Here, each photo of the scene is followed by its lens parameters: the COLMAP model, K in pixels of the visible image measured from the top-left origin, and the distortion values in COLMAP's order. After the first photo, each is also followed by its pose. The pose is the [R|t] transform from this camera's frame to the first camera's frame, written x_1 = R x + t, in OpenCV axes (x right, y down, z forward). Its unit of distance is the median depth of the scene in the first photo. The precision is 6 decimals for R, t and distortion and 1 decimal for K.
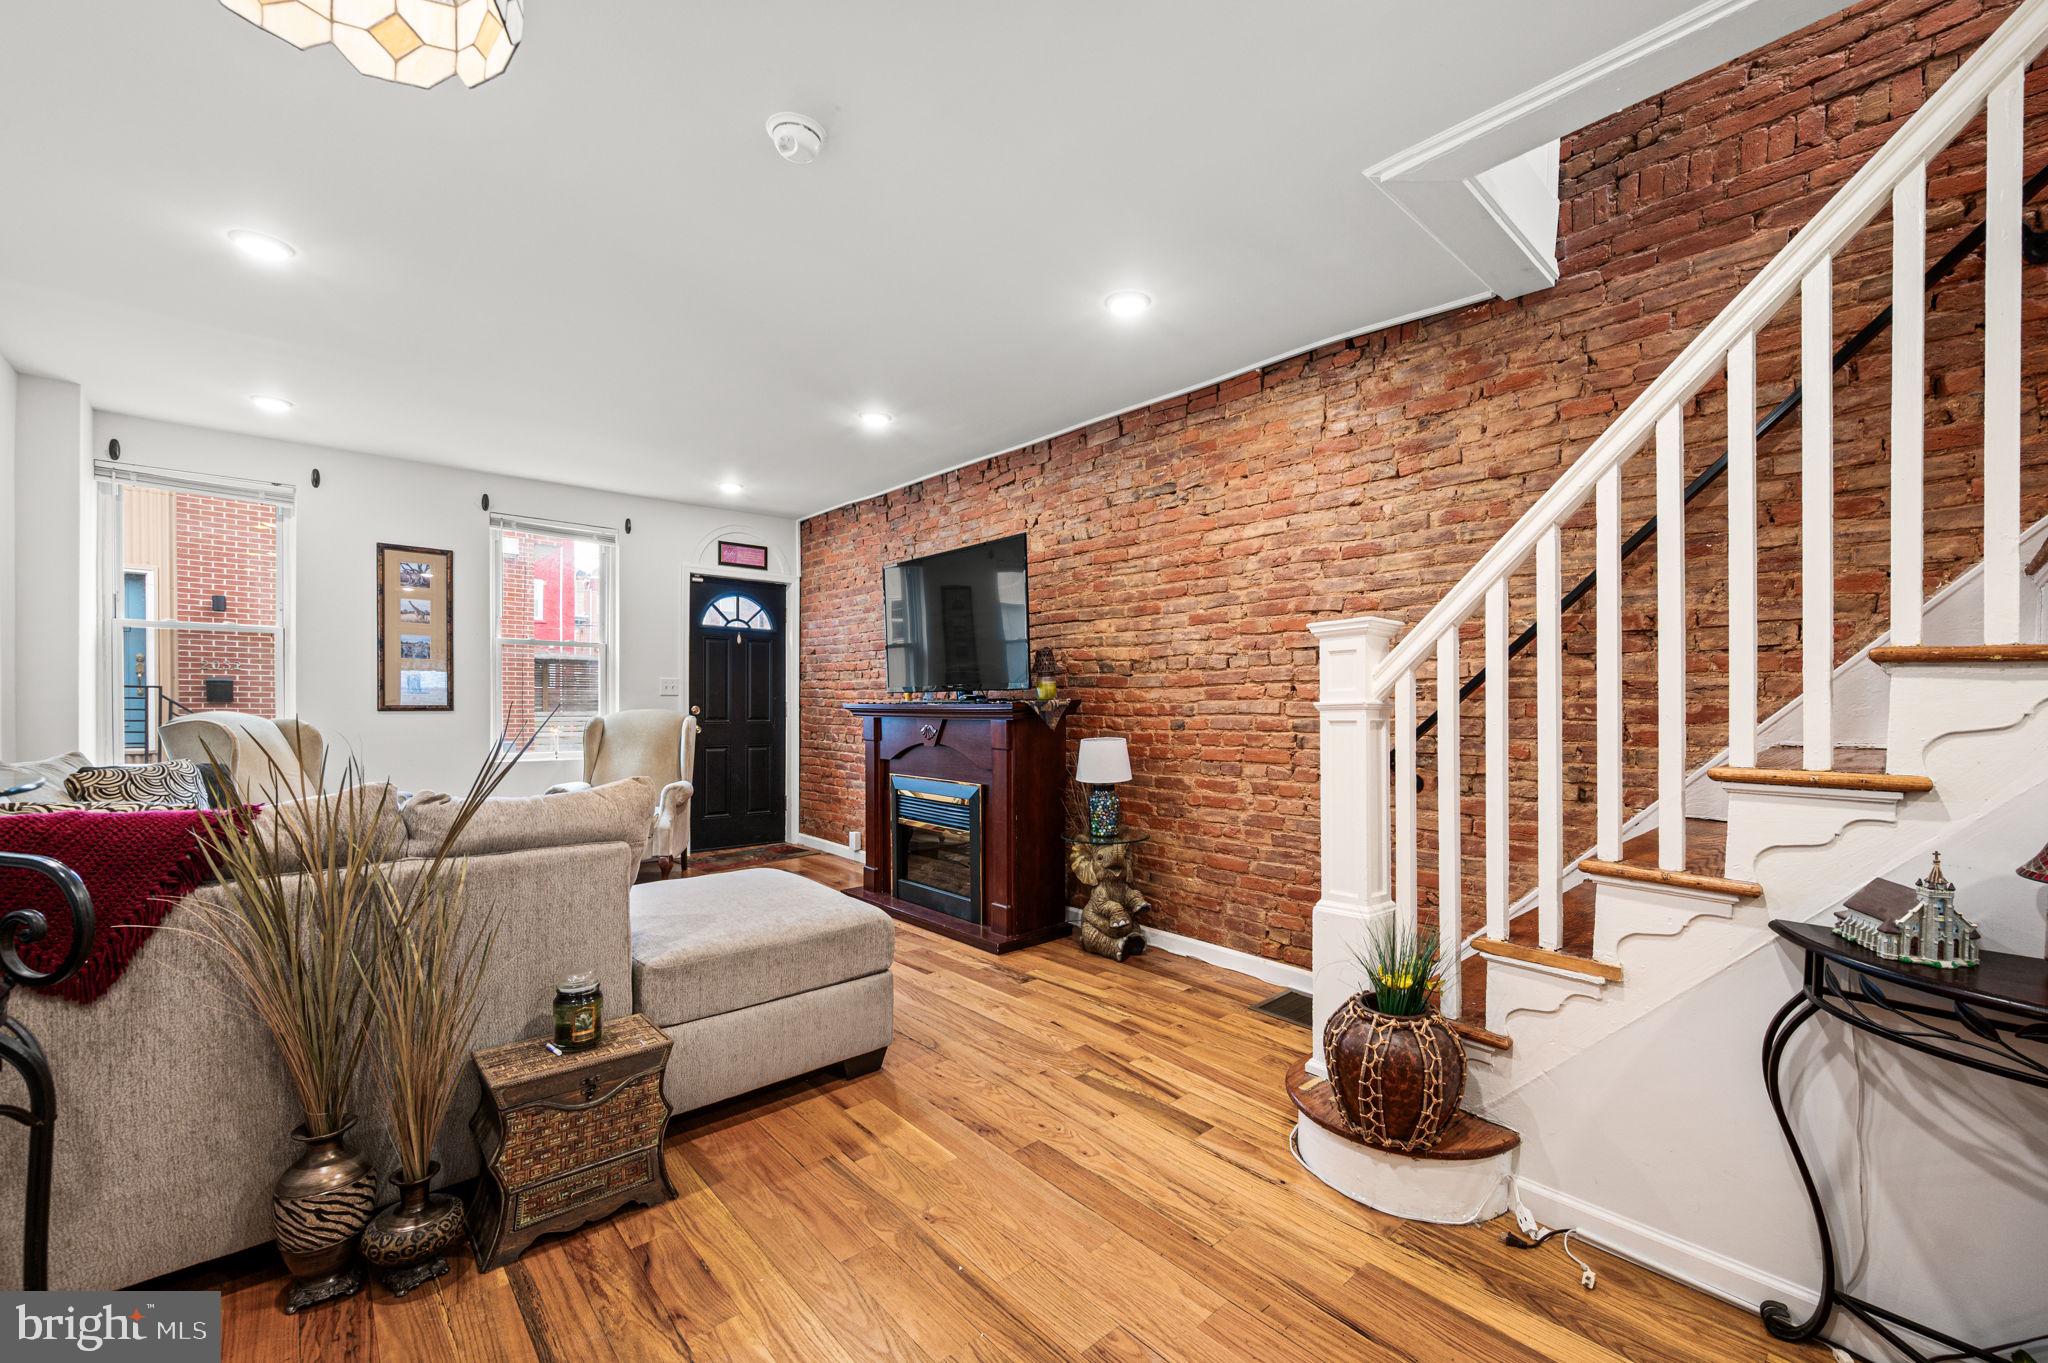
lens RADIAL K [[820.9, 0, 1039.1], [0, 820.9, 720.1], [0, 0, 1]] dist [0.000774, -0.000042]
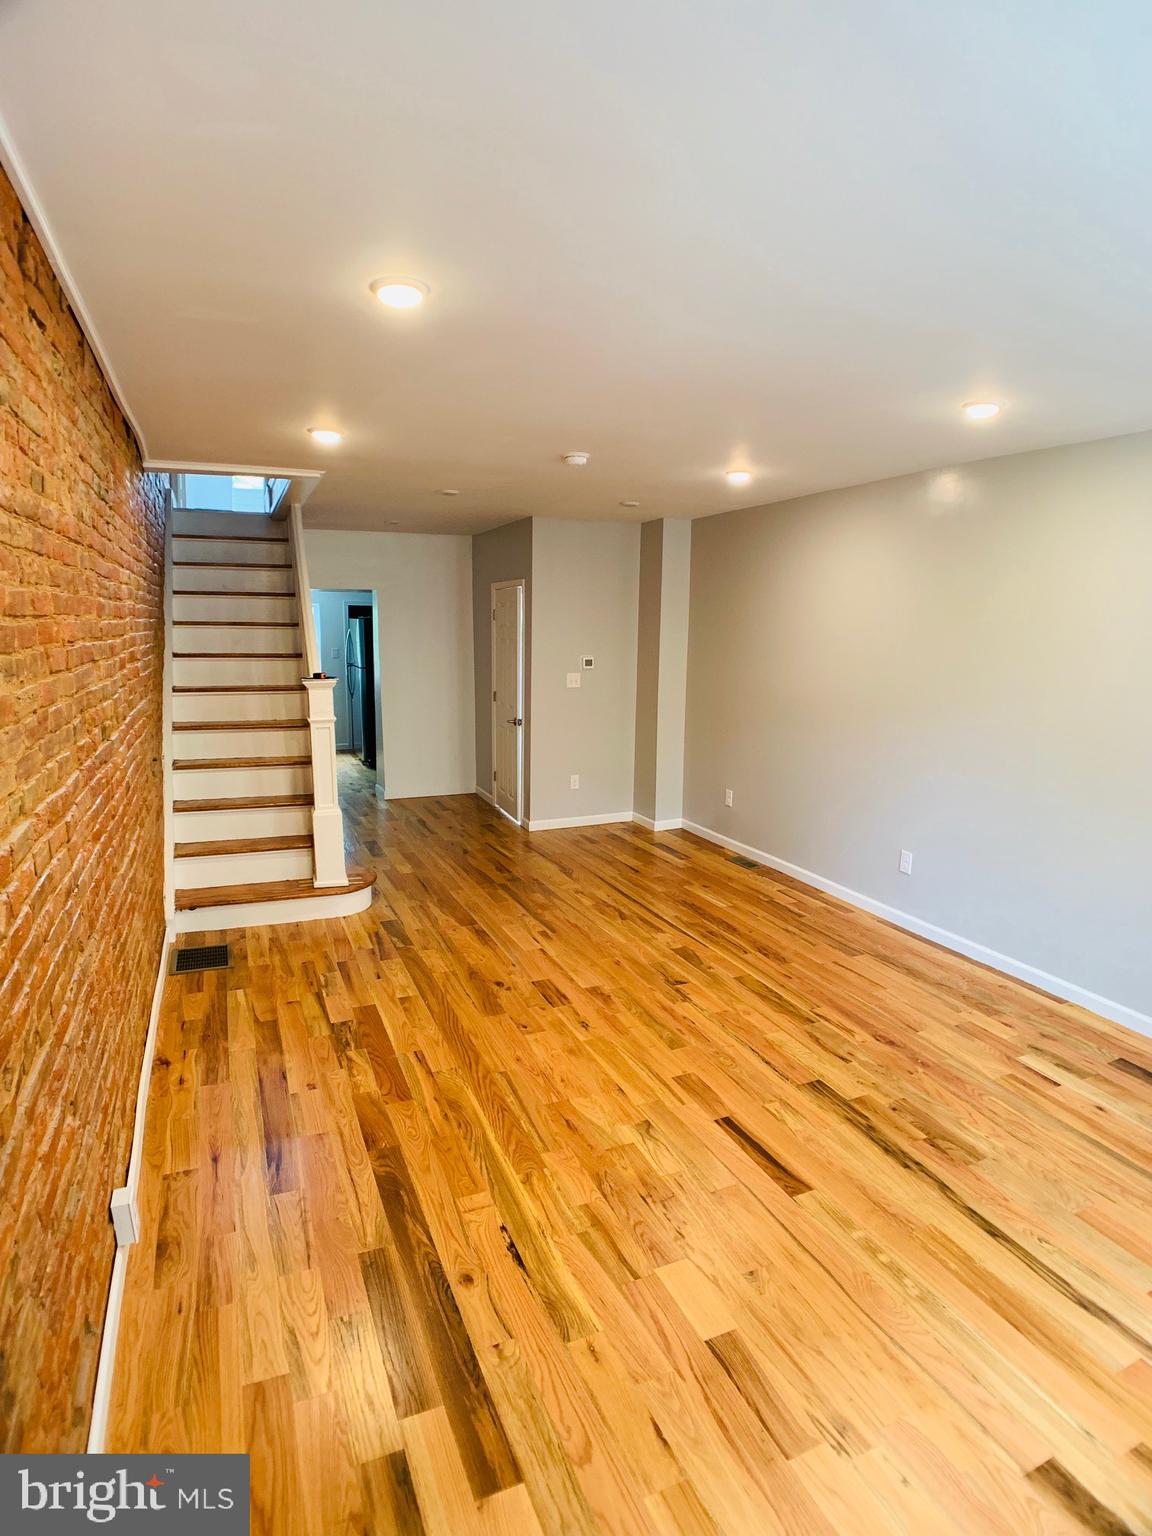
lens RADIAL K [[810.6, 0, 582.4], [0, 810.6, 768.6], [0, 0, 1]] dist [-0.081444, -0.000416]
pose [[-0.948268, -0.074775, 0.308539, -0.489712], [-0.012655, 0.979997, 0.198611, -0.168439], [-0.317218, 0.184432, -0.930246, 1.482181]]
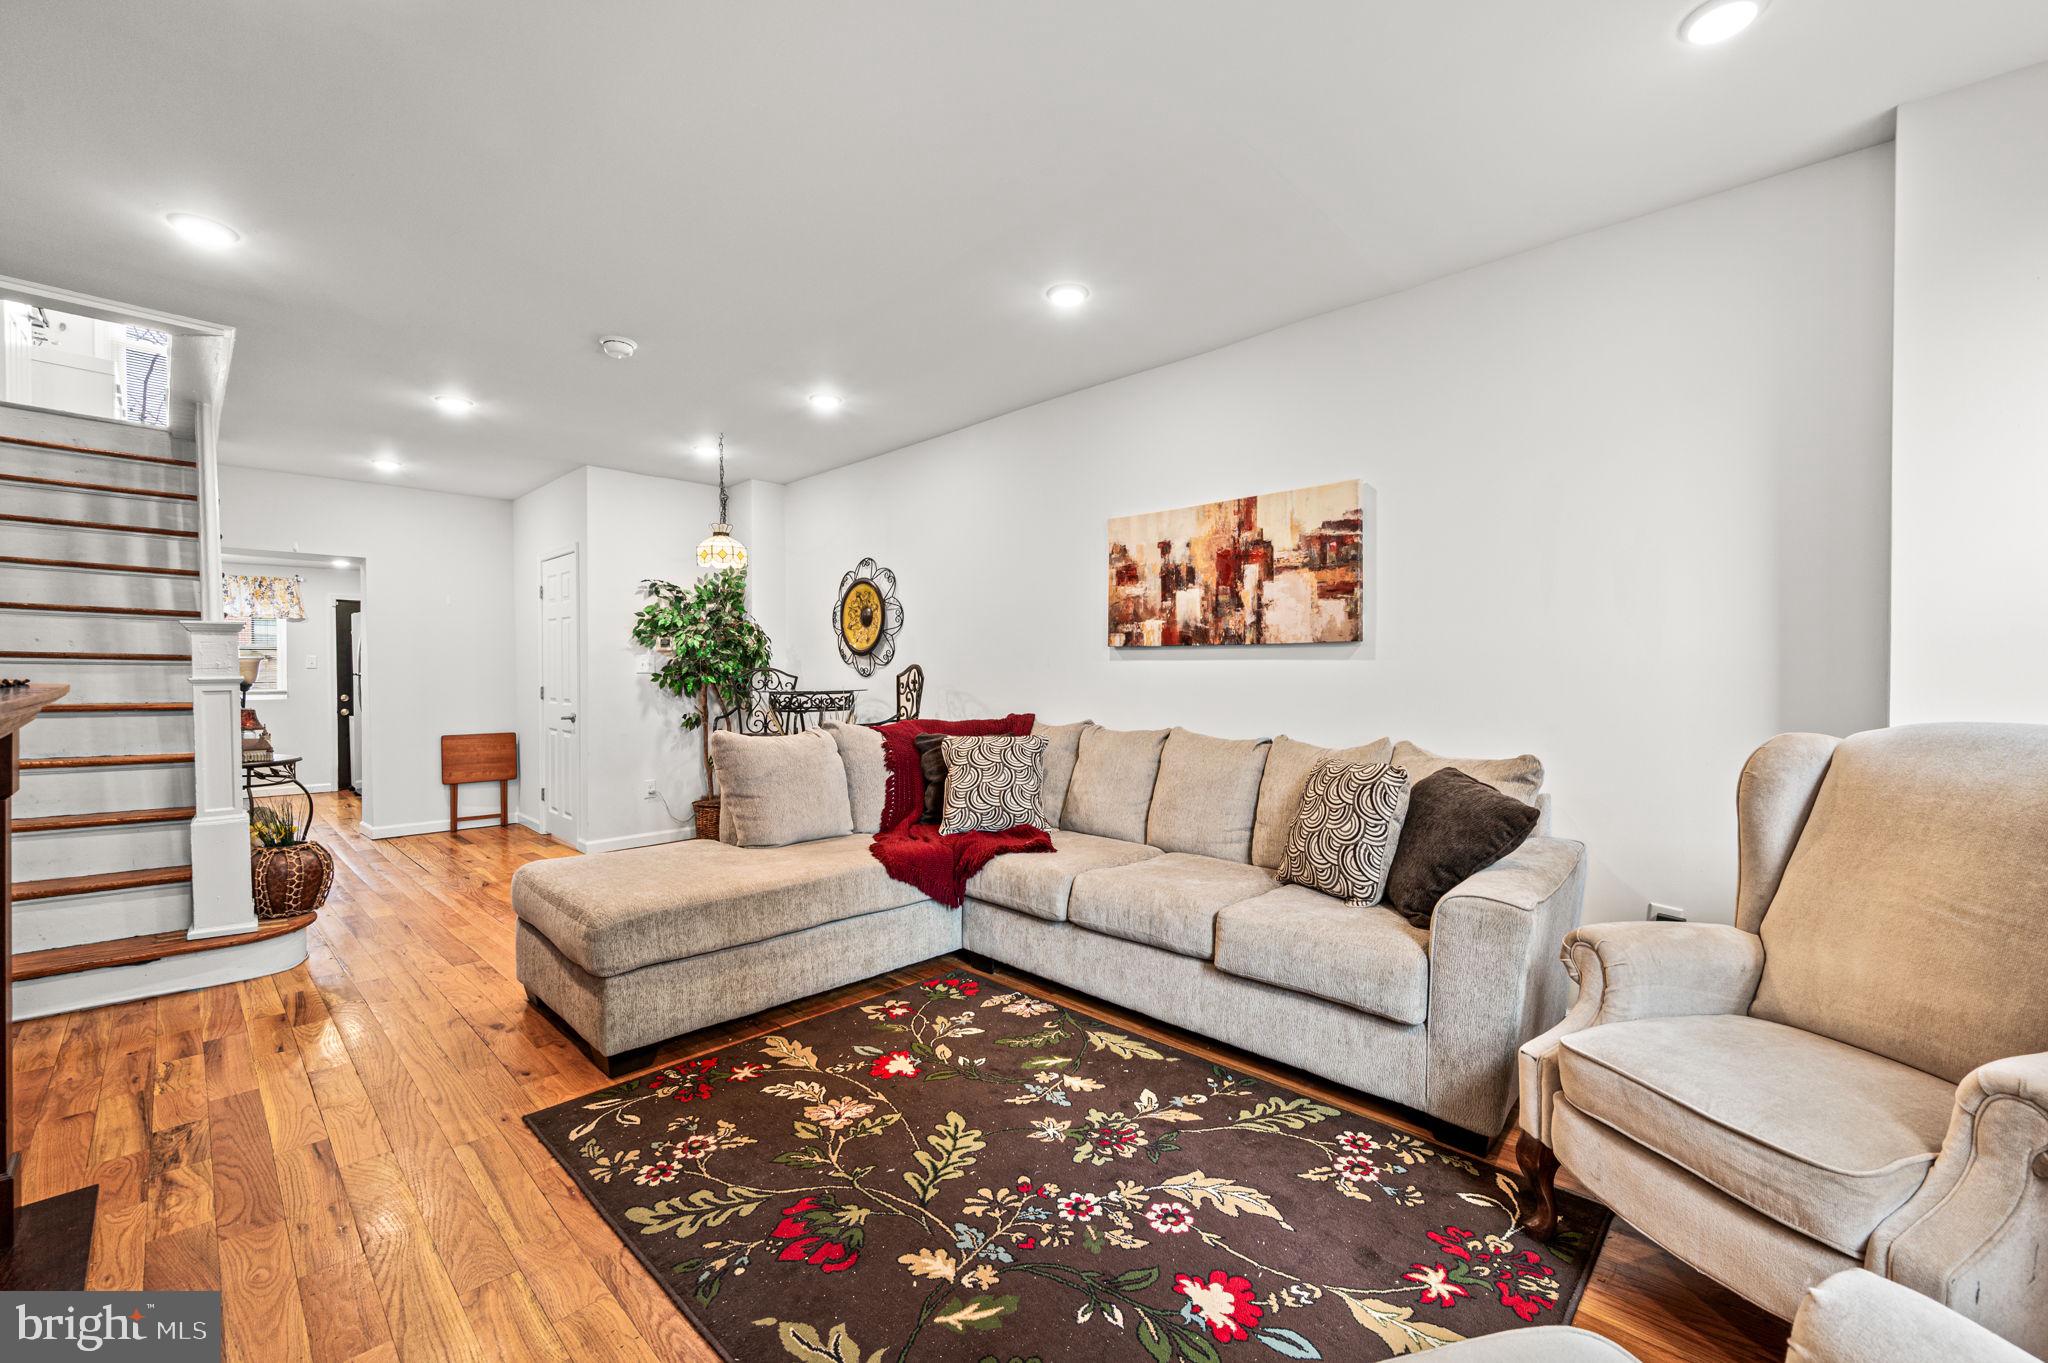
lens RADIAL K [[827.6, 0, 1027.6], [0, 827.6, 680.6], [0, 0, 1]] dist [-0.000661, -0.000773]
pose [[-0.997824, -0.006590, -0.065604, -0.512470], [-0.008443, 0.999572, 0.028013, -0.038698], [0.065391, 0.028506, -0.997452, 1.379152]]
